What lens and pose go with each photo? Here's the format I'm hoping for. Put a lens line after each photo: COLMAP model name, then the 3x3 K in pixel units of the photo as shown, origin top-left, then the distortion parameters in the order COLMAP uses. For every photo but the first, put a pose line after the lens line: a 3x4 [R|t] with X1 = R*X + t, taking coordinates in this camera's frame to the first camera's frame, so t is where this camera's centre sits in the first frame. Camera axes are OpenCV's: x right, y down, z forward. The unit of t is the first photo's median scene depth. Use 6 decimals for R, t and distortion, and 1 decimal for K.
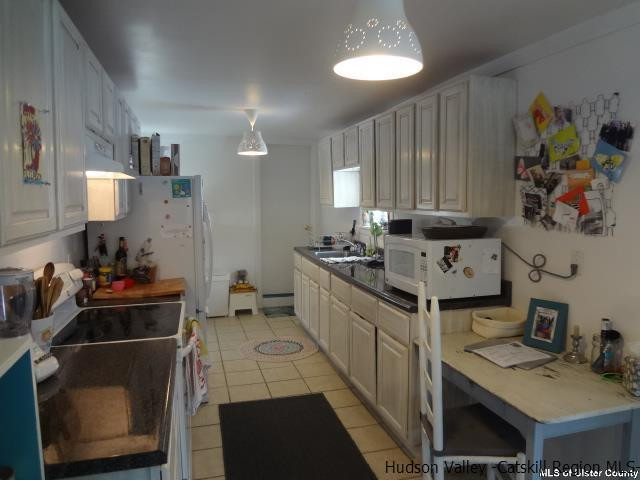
lens RADIAL K [[476.6, 0, 320.0], [0, 476.6, 240.0], [0, 0, 1]] dist [-0.040908, 0.002768]
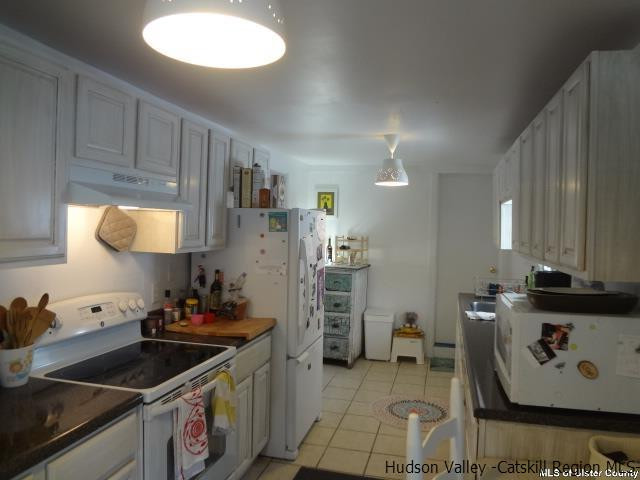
lens RADIAL K [[476.6, 0, 320.0], [0, 476.6, 240.0], [0, 0, 1]] dist [-0.040908, 0.002768]
pose [[0.868070, 0.041583, -0.494697, 0.244705], [-0.074237, 0.996154, -0.046532, -0.036127], [0.490860, 0.077118, 0.867819, 0.231843]]
